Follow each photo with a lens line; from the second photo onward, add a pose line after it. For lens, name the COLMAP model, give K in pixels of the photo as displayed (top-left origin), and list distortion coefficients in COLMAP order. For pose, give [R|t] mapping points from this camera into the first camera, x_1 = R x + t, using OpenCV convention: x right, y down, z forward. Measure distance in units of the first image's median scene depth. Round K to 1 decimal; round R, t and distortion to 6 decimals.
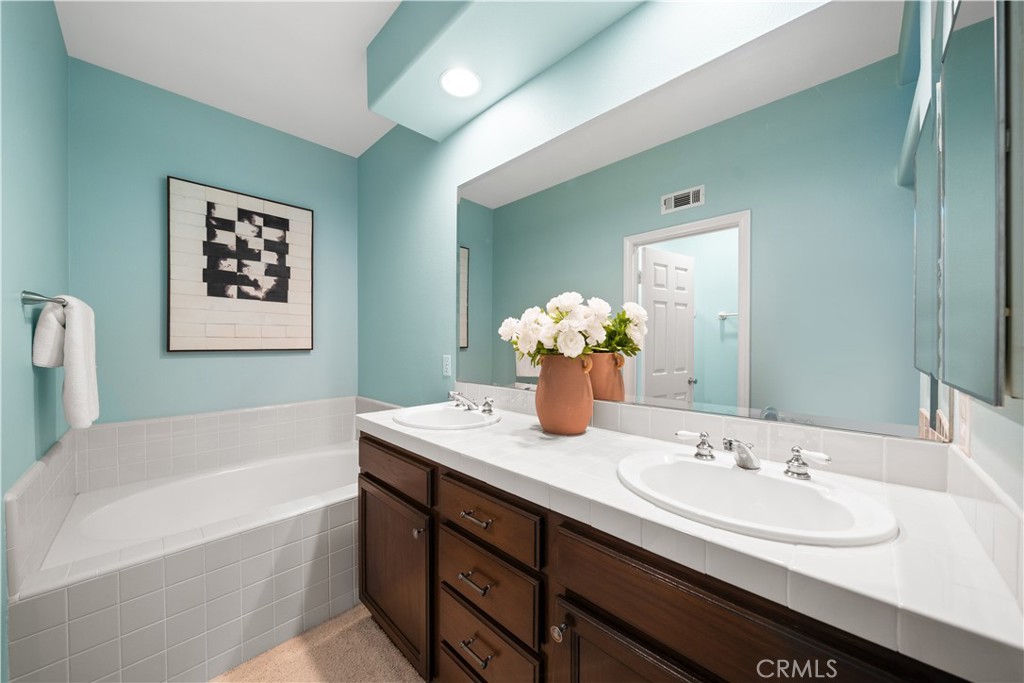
lens RADIAL K [[356.4, 0, 504.1], [0, 356.4, 344.2], [0, 0, 1]] dist [-0.004339, 0.000671]
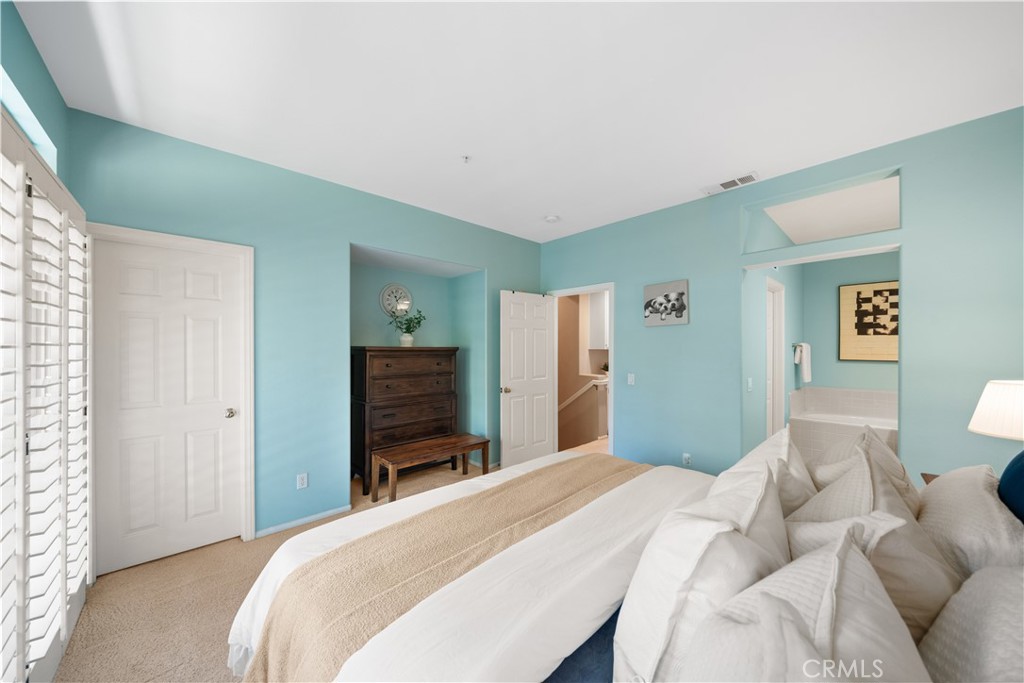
lens RADIAL K [[356.4, 0, 504.3], [0, 356.4, 347.4], [0, 0, 1]] dist [-0.004339, 0.000671]
pose [[-0.038655, -0.002960, -0.999248, 1.358770], [-0.010204, 0.999945, -0.002567, -0.032918], [0.999201, 0.010097, -0.038683, -1.025504]]
